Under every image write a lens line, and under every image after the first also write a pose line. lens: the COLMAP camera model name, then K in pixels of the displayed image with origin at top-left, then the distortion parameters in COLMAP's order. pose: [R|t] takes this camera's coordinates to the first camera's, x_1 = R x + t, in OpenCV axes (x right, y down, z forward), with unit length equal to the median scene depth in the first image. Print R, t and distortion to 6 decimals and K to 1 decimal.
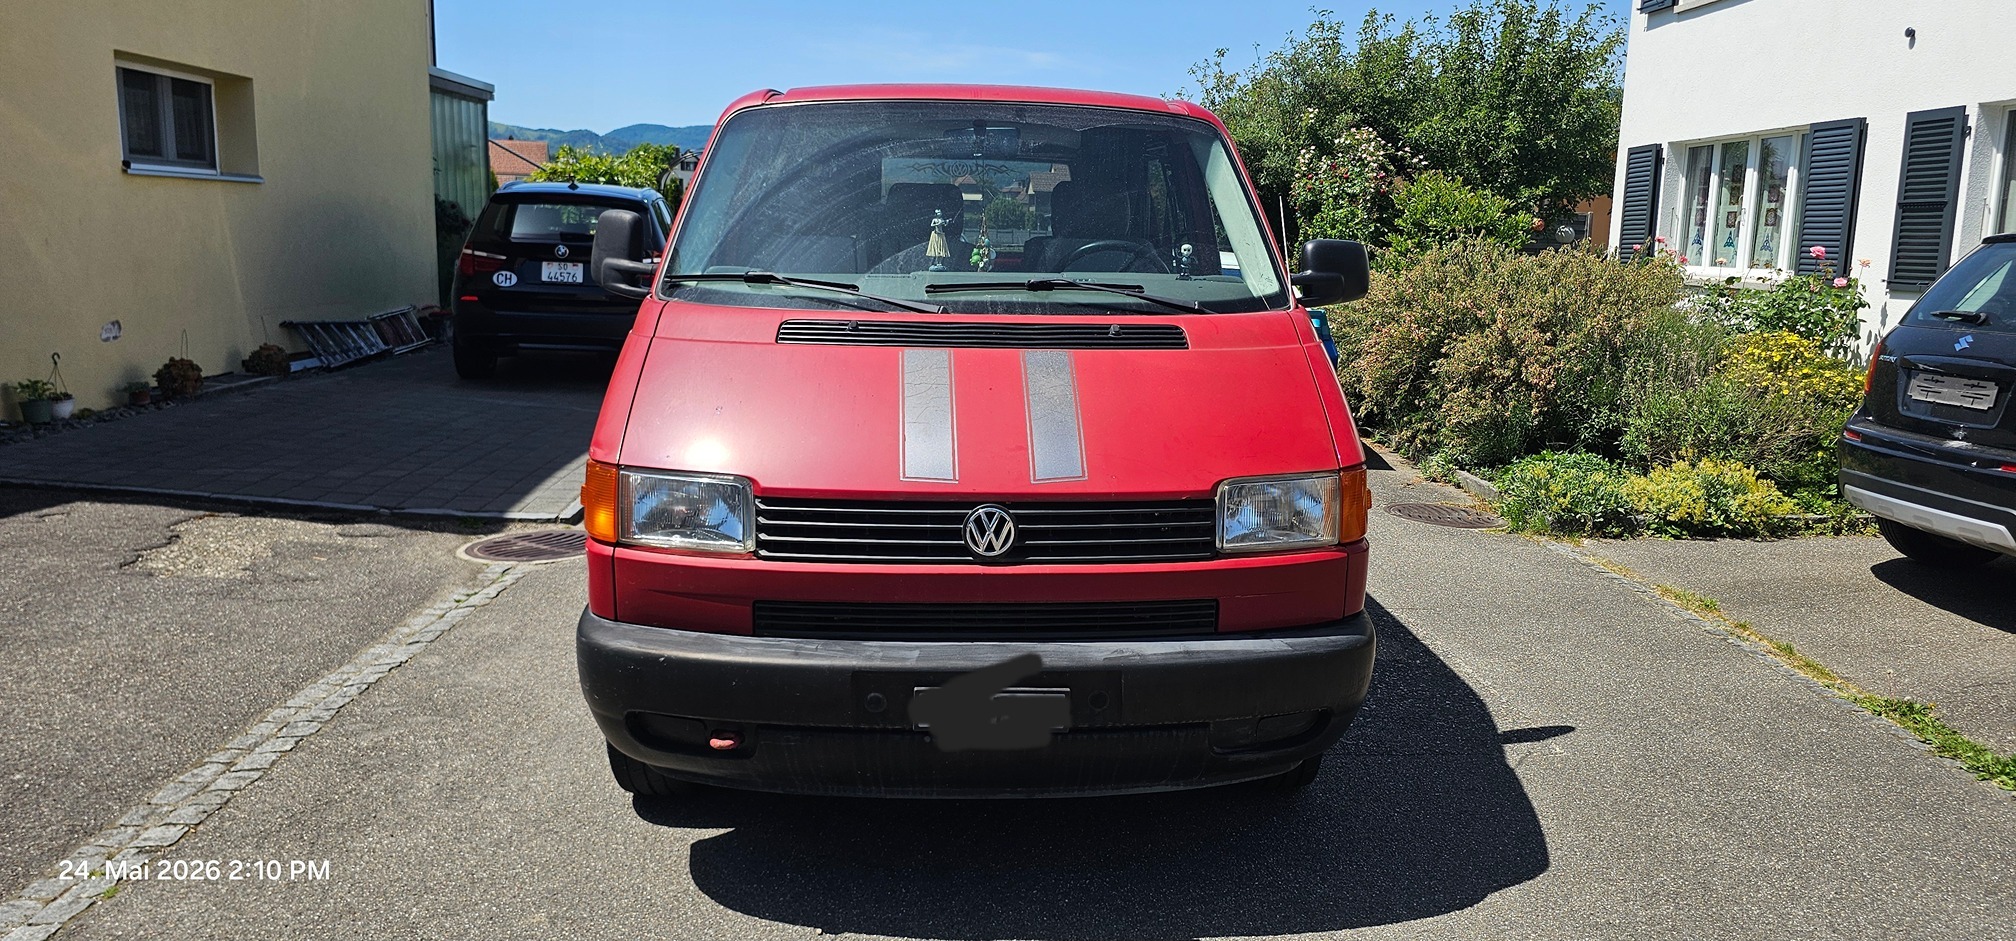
lens RADIAL K [[1456.6, 0, 1013.3], [0, 1456.6, 454.5], [0, 0, 1]] dist [0.053155, -0.024974]
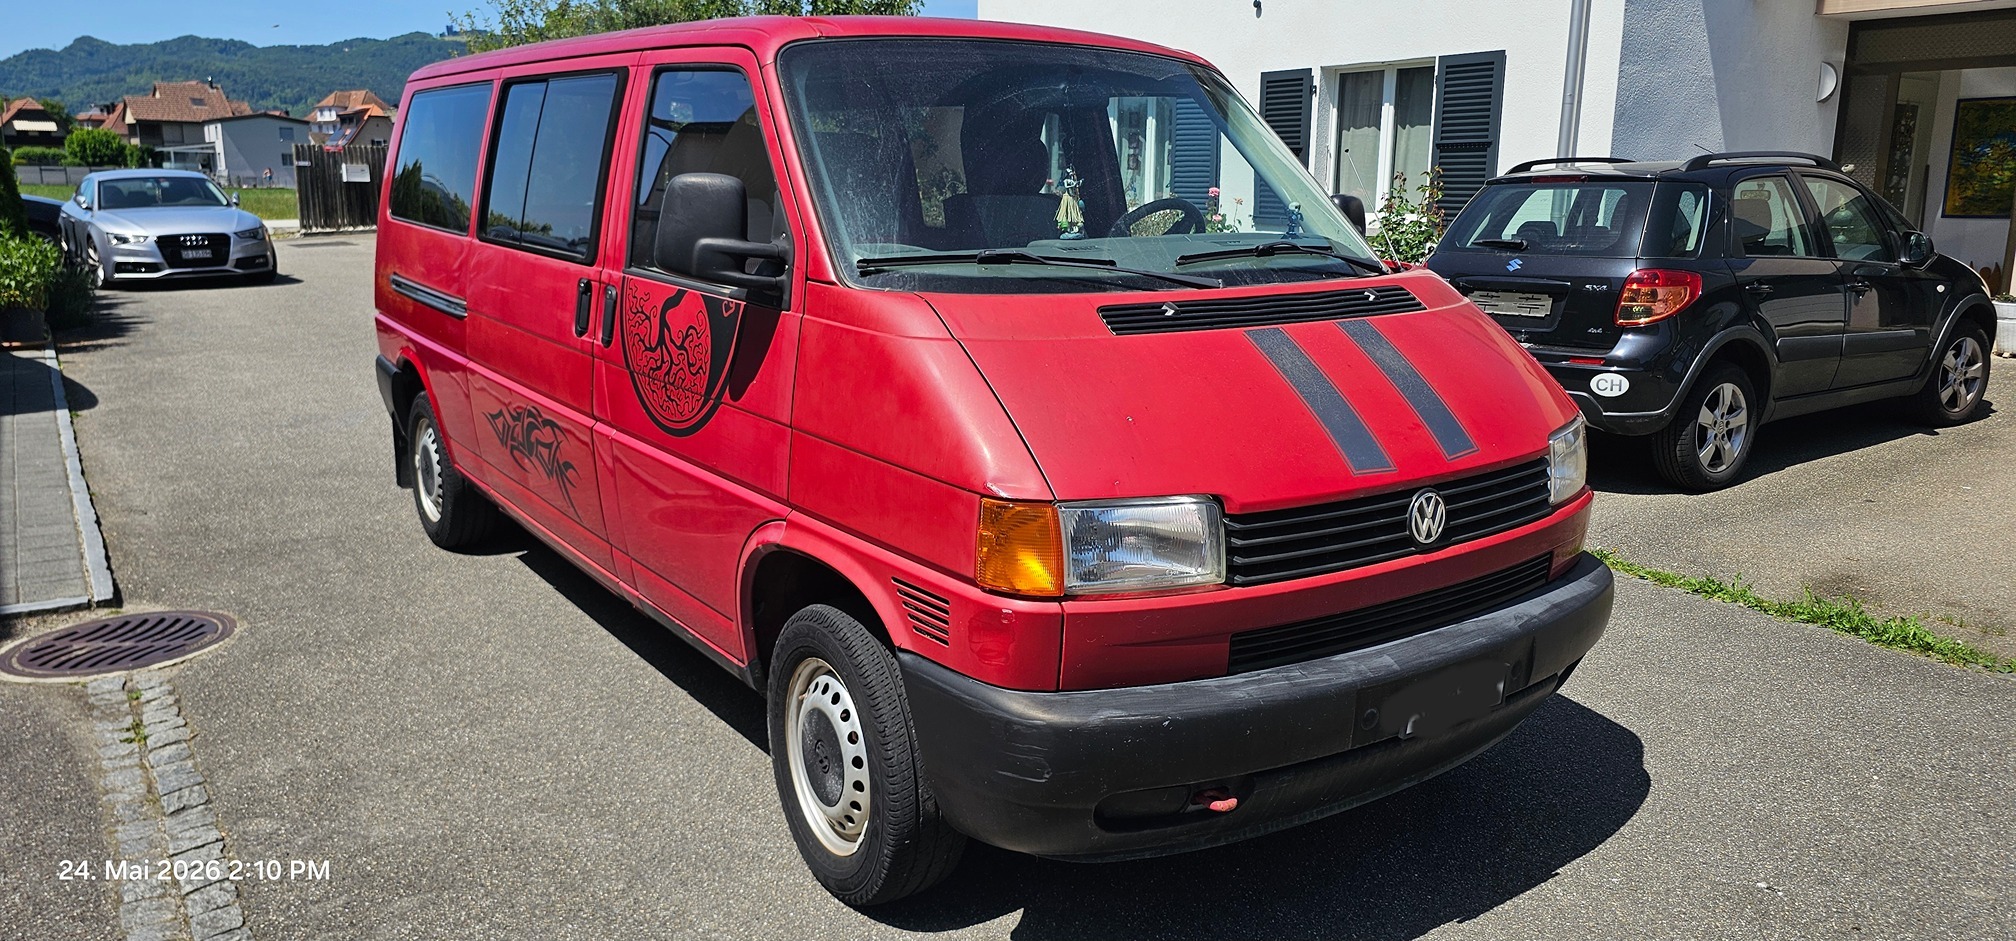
lens RADIAL K [[1456.6, 0, 1010.1], [0, 1456.6, 490.2], [0, 0, 1]] dist [0.053155, -0.024974]
pose [[0.820361, -0.132330, 0.556325, -0.730829], [0.095232, 0.990886, 0.095266, -0.076941], [-0.563861, -0.025172, 0.825486, 0.352936]]
